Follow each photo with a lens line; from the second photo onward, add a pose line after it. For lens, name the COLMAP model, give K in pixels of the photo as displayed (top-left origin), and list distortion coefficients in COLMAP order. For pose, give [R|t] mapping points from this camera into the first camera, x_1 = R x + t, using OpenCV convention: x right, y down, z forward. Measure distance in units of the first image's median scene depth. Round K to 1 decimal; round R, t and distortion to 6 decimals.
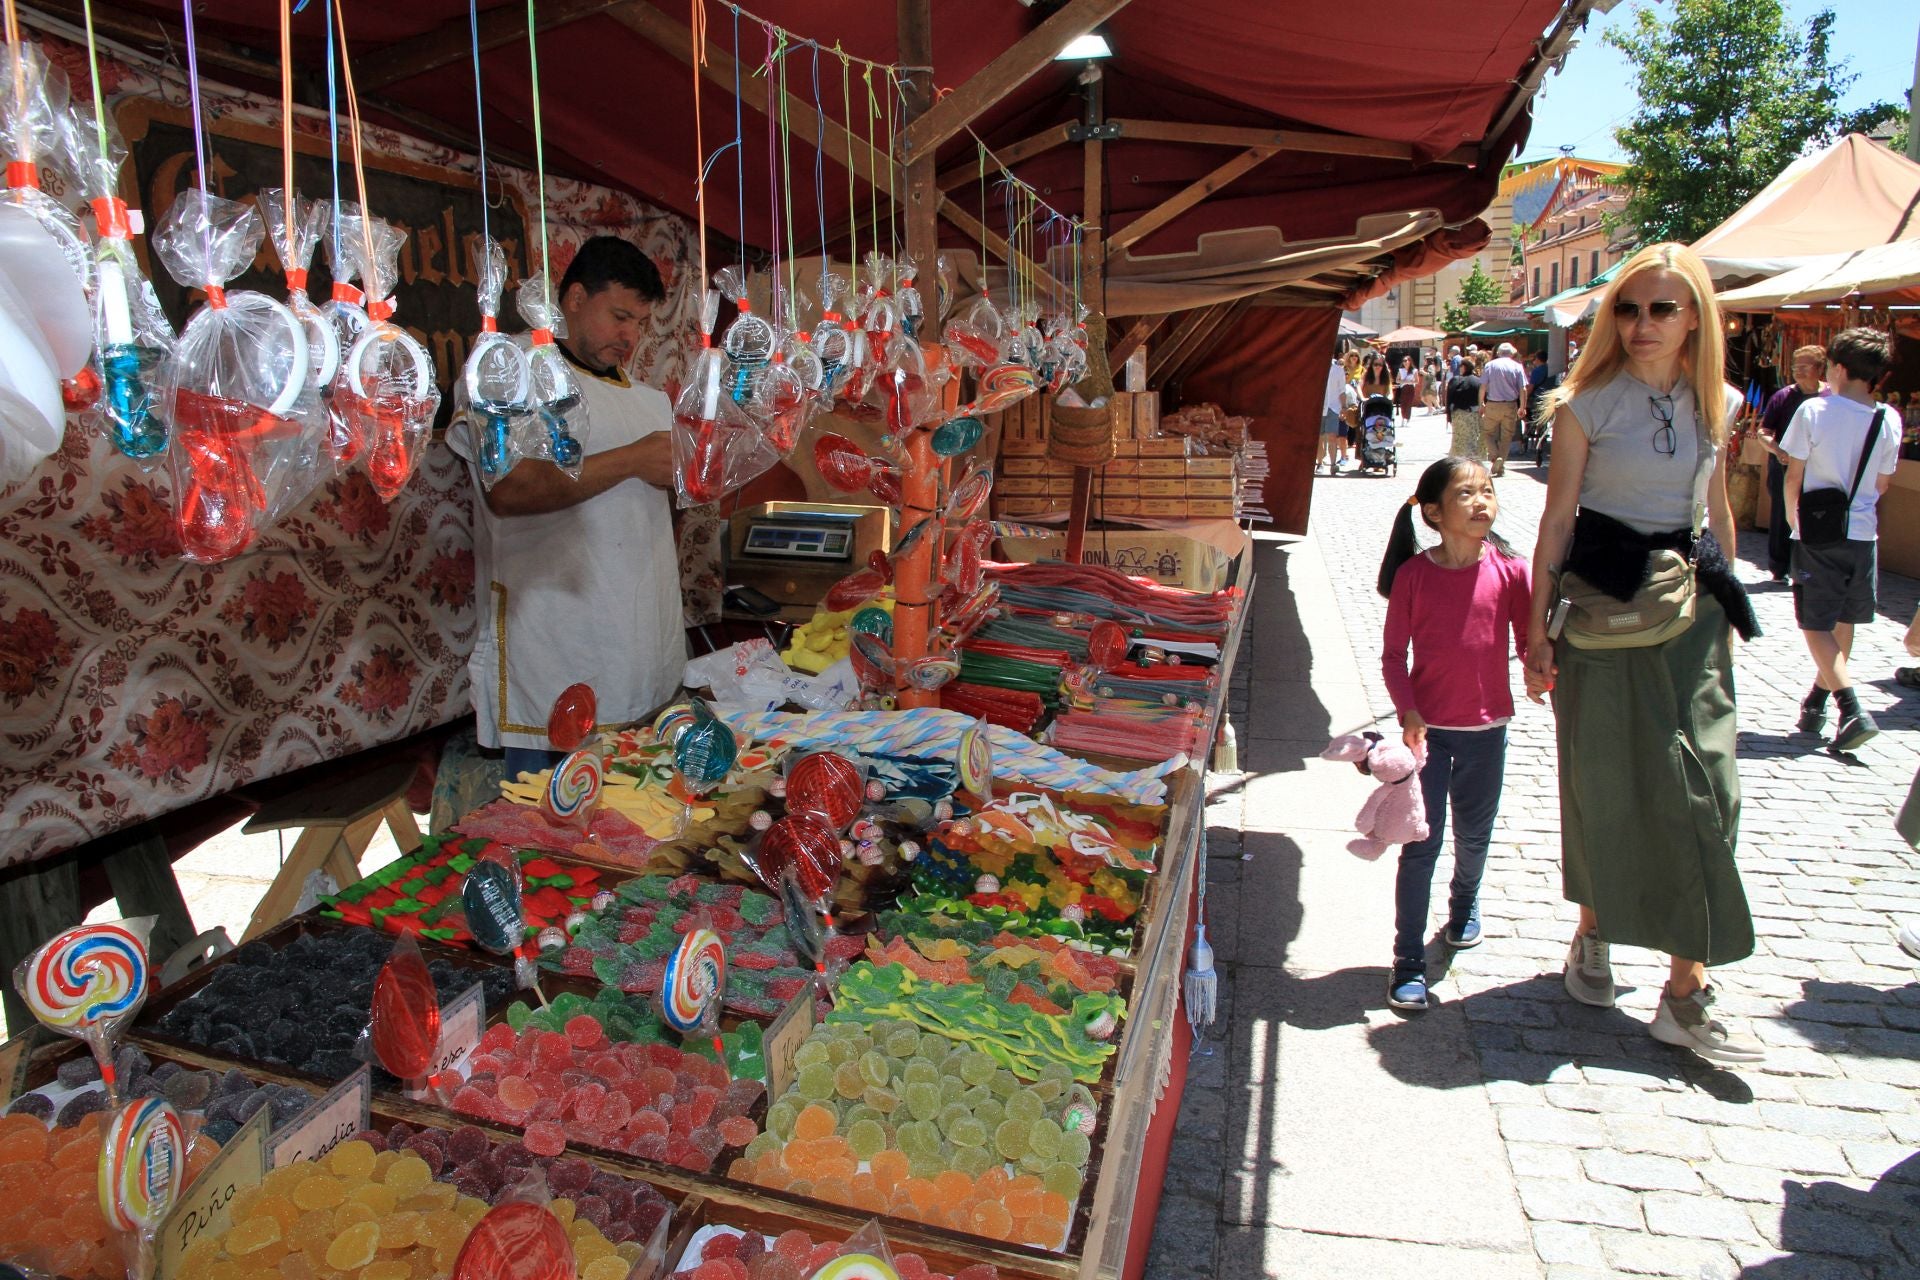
lens RADIAL K [[1282.1, 0, 960.0], [0, 1282.1, 640.0], [0, 0, 1]] dist [-0.123640, 0.078336]
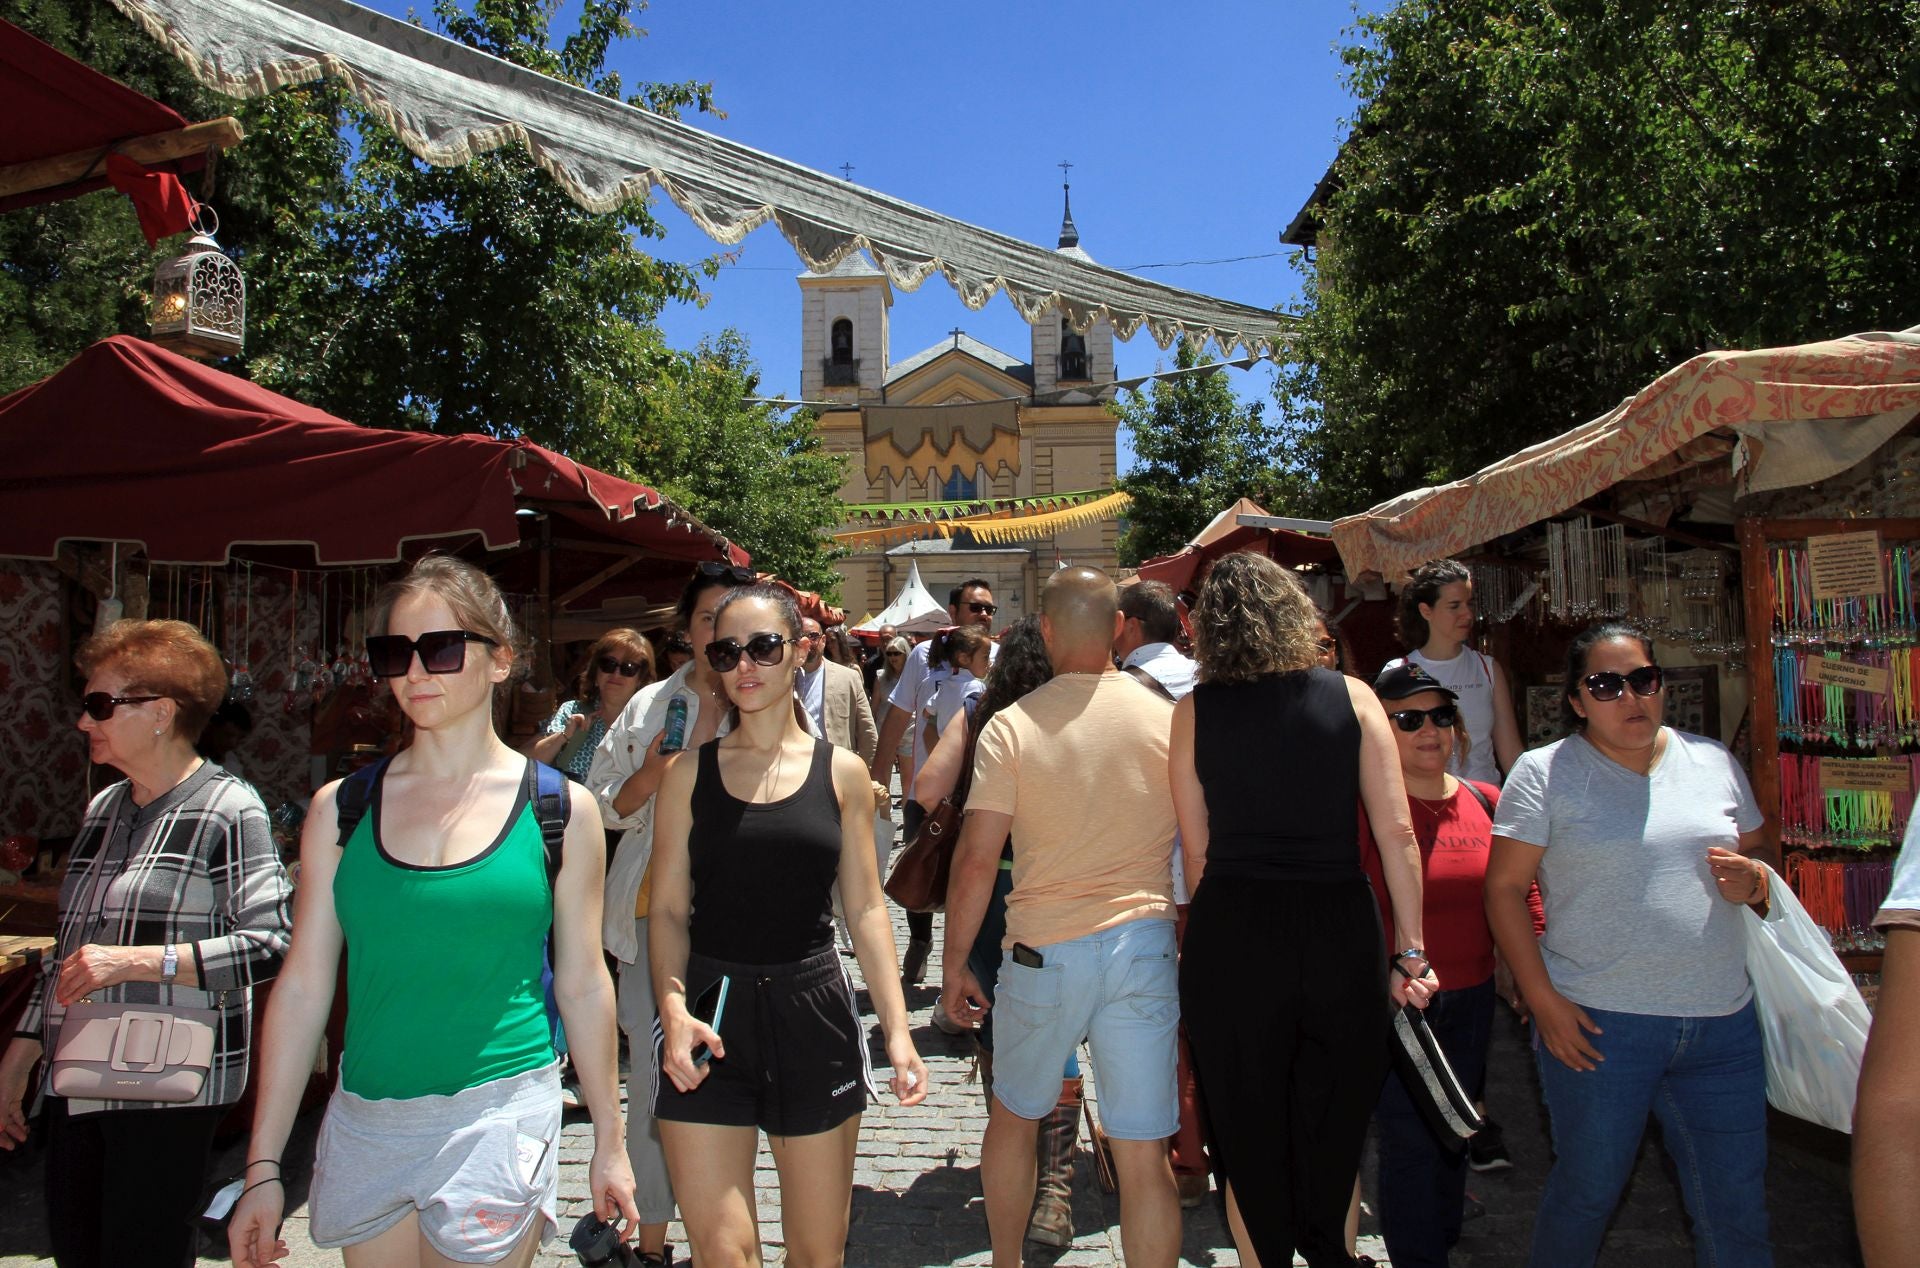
lens RADIAL K [[1340.3, 0, 960.0], [0, 1340.3, 634.0], [0, 0, 1]] dist [-0.112889, 0.093331]
pose [[0.974214, 0.020664, 0.224678, 0.068975], [0.030604, 0.974492, -0.222328, 0.046888], [-0.223541, 0.223471, 0.948731, -0.252876]]
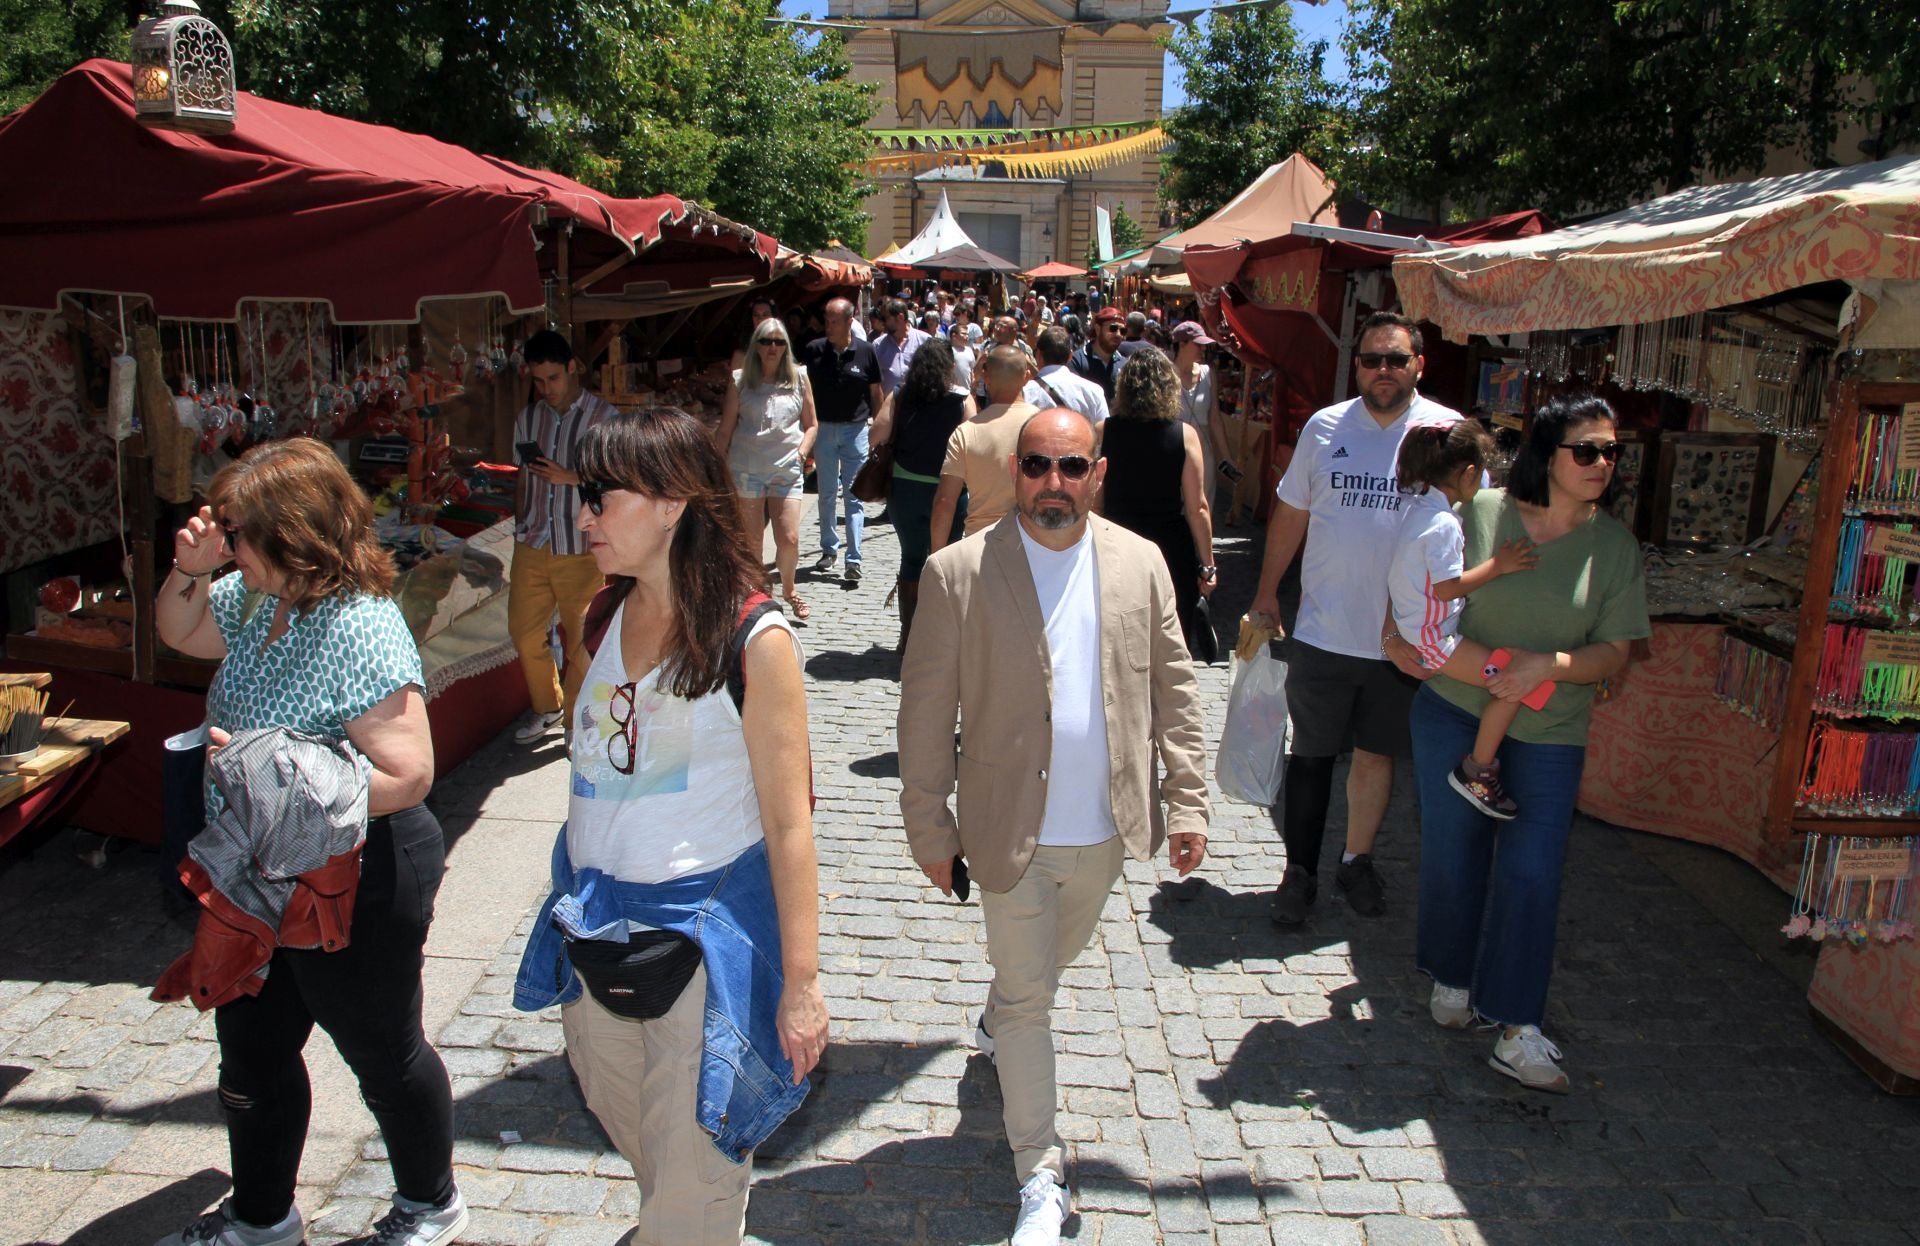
lens RADIAL K [[1348.4, 0, 960.0], [0, 1348.4, 623.0], [0, 0, 1]] dist [-0.107611, 0.079966]
pose [[0.977082, -0.000913, 0.212863, 0.066208], [-0.009005, 0.998918, 0.045619, 0.017986], [-0.212675, -0.046490, 0.976016, -0.252837]]
